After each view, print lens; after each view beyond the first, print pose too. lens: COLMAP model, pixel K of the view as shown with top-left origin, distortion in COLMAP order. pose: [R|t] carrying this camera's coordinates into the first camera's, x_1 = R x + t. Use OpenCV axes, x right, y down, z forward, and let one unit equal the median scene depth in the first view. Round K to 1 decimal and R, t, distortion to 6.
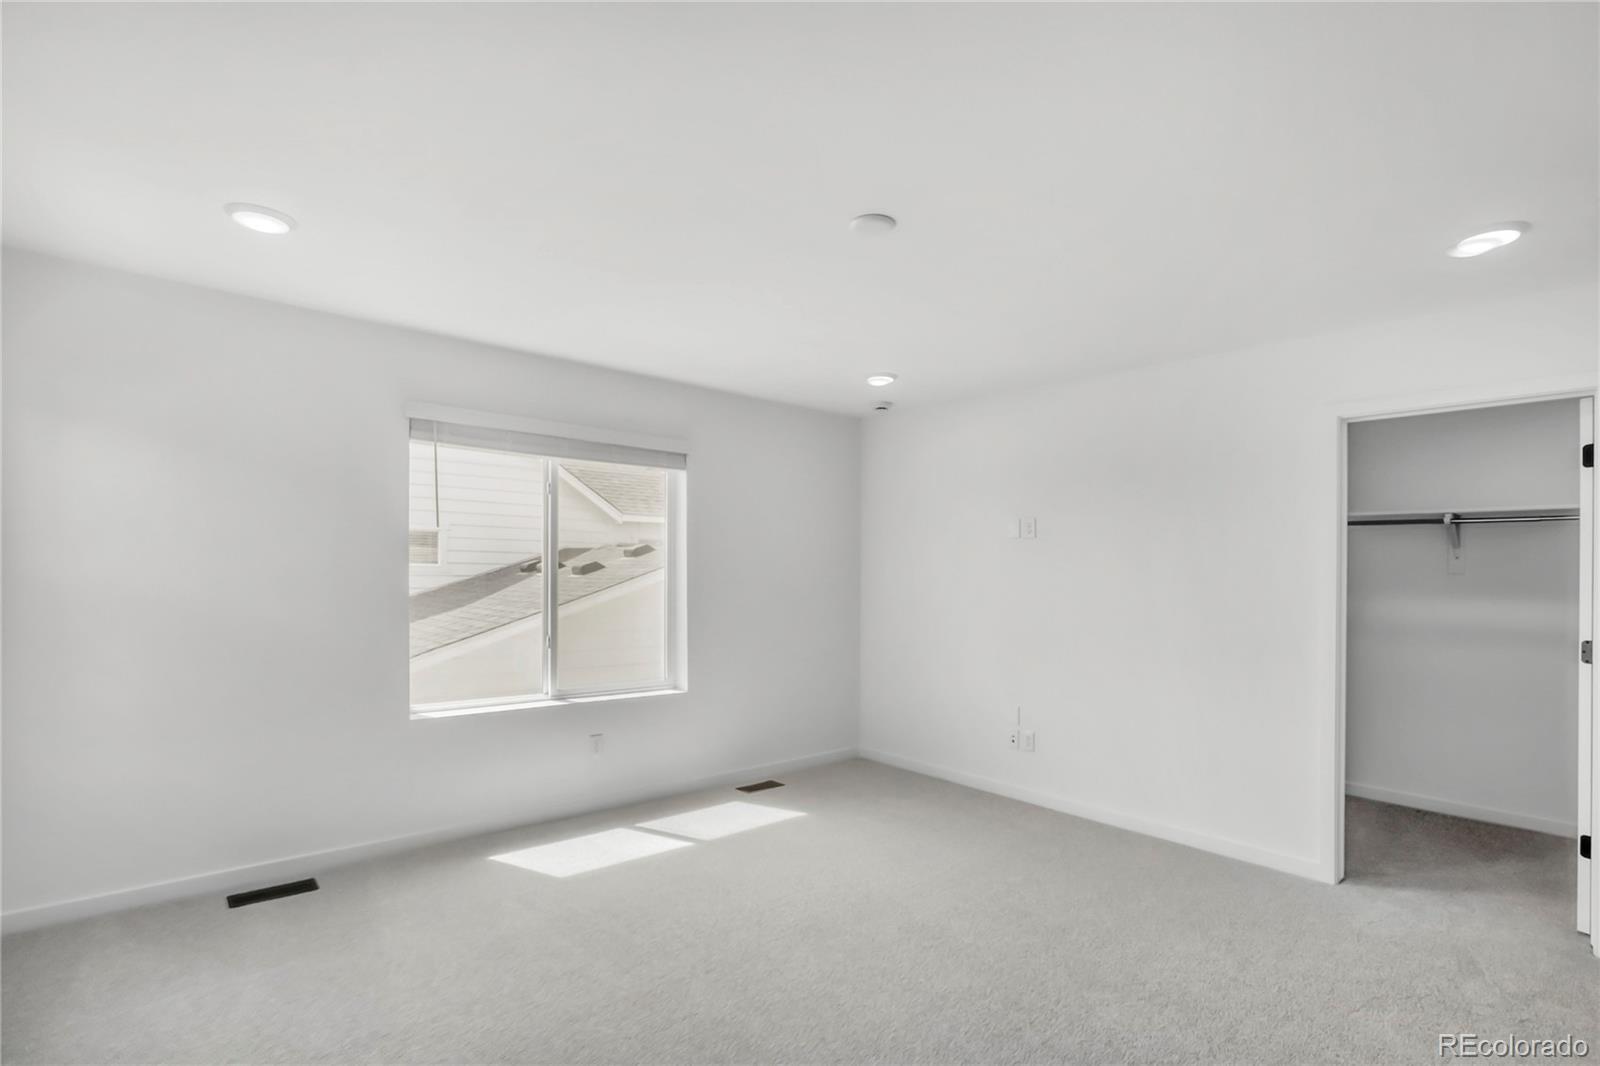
lens RADIAL K [[745.2, 0, 802.0], [0, 745.2, 565.9], [0, 0, 1]] dist [-0.051095, 0.027580]
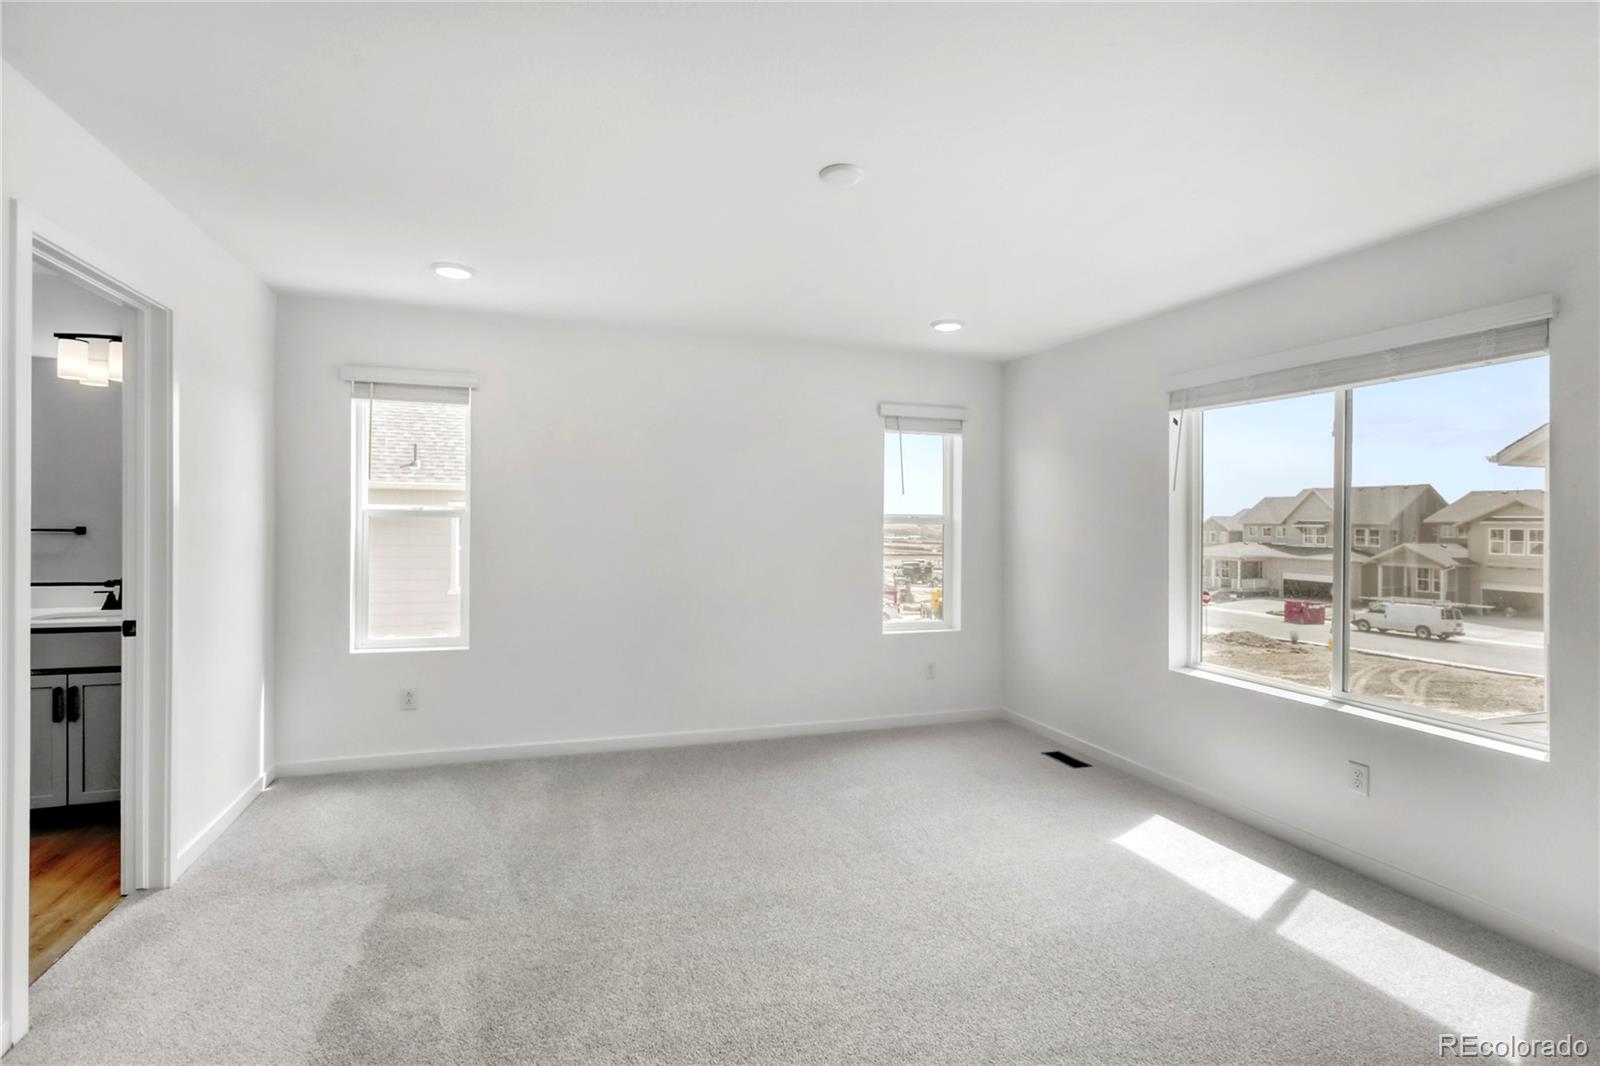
lens RADIAL K [[747.0, 0, 763.1], [0, 747.0, 550.1], [0, 0, 1]] dist [-0.022732, 0.015197]
pose [[-0.376313, 0.006742, -0.926468, 0.599515], [-0.037958, 0.999022, 0.022687, 0.027353], [0.925715, 0.043704, -0.375689, 0.726701]]
